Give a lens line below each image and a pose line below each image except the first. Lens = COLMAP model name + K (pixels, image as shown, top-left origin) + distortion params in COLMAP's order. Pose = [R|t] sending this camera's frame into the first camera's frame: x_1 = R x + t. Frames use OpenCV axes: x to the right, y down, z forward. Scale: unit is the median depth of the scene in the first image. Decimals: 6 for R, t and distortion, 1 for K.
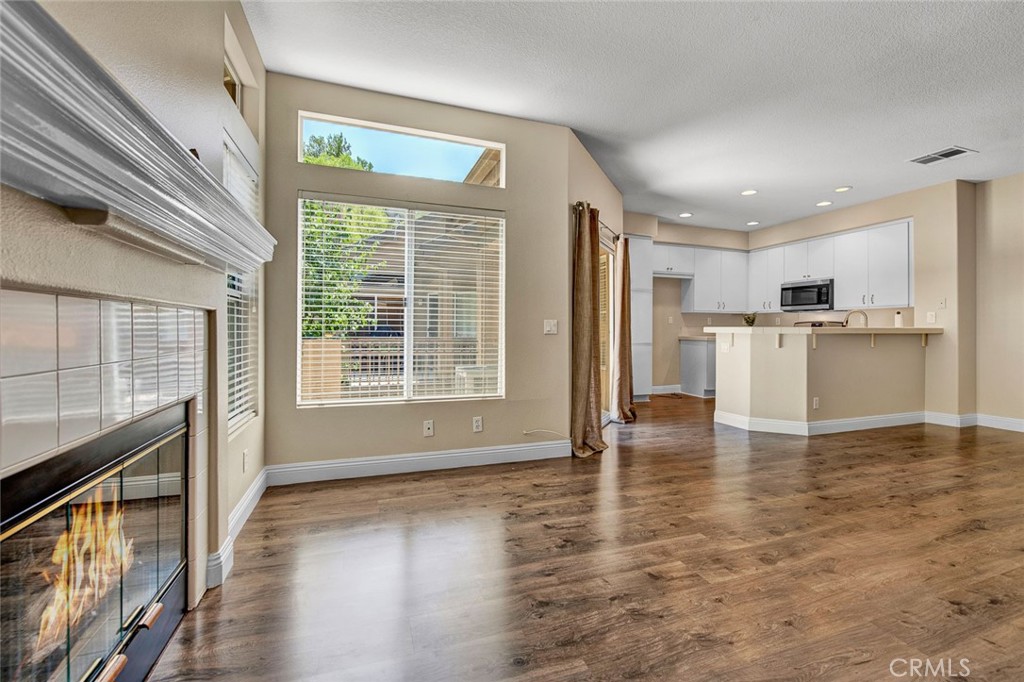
lens RADIAL K [[429.4, 0, 505.7], [0, 429.4, 331.5], [0, 0, 1]] dist [-0.004323, -0.004316]
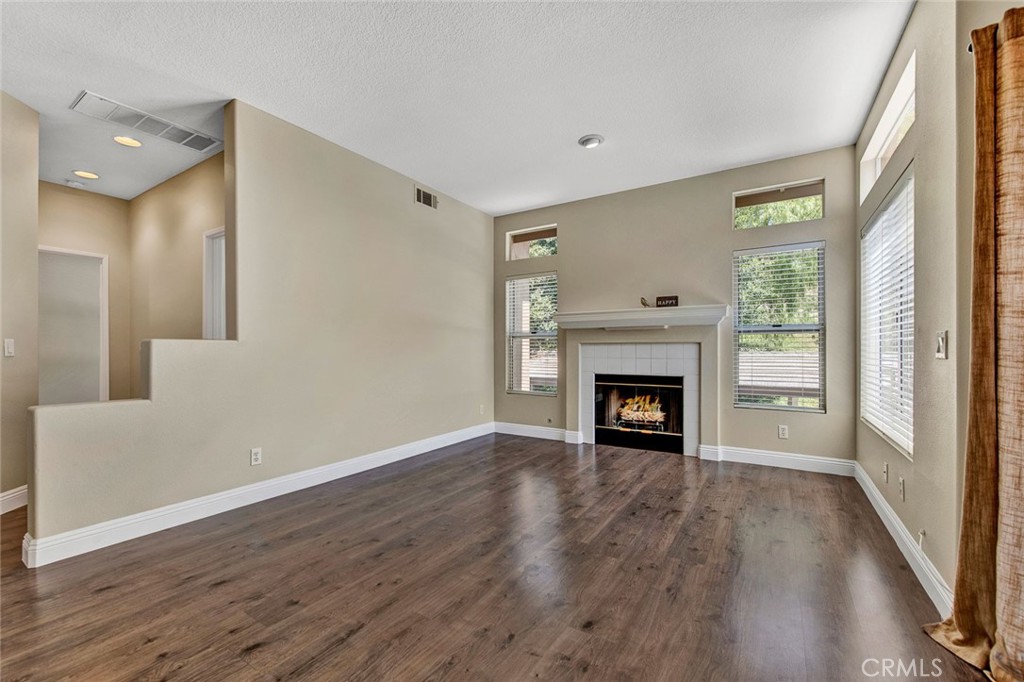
lens RADIAL K [[429.4, 0, 513.3], [0, 429.4, 351.1], [0, 0, 1]] dist [-0.004323, -0.004316]
pose [[-0.773653, -0.007557, -0.633565, 0.779777], [-0.010402, 0.999946, 0.000775, 0.007479], [0.633524, 0.007190, -0.773689, 1.051384]]
